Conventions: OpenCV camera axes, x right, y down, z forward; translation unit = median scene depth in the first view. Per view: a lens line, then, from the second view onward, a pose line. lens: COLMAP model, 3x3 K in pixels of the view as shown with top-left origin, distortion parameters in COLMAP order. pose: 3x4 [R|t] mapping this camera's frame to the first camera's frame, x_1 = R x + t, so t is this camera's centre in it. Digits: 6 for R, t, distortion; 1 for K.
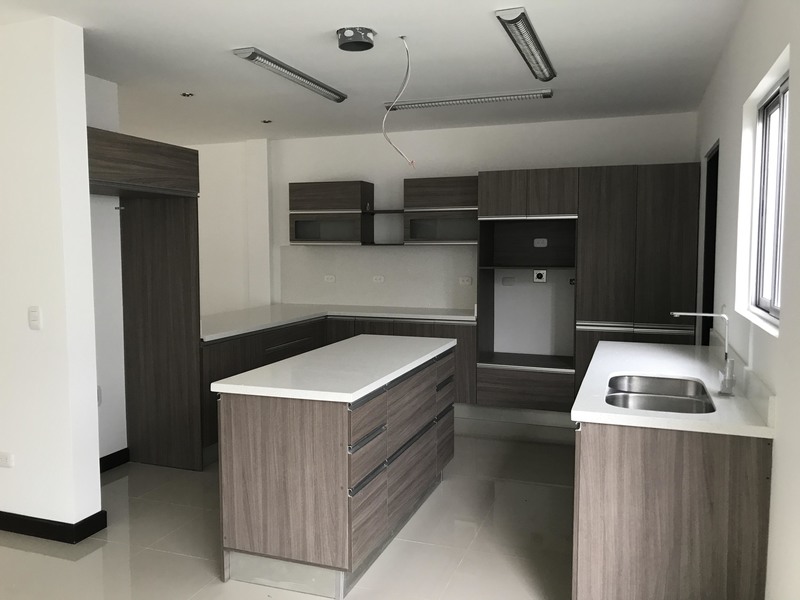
lens RADIAL K [[658.8, 0, 398.1], [0, 658.8, 297.9], [0, 0, 1]] dist [0.007826, -0.002698]
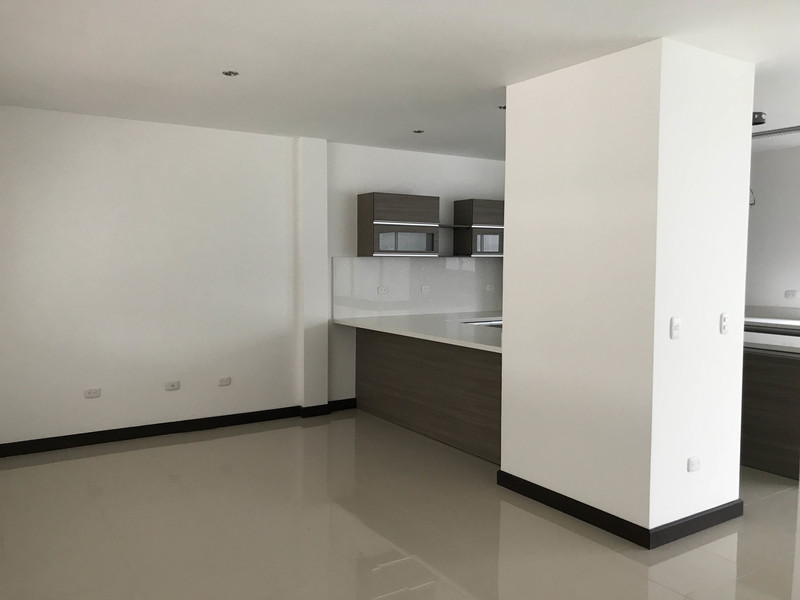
lens RADIAL K [[658.8, 0, 398.1], [0, 658.8, 297.9], [0, 0, 1]] dist [0.007826, -0.002698]
pose [[0.598395, -0.047246, 0.799807, -0.923610], [0.058021, 0.998194, 0.015555, -0.033811], [-0.799098, 0.037098, 0.600056, 0.404600]]
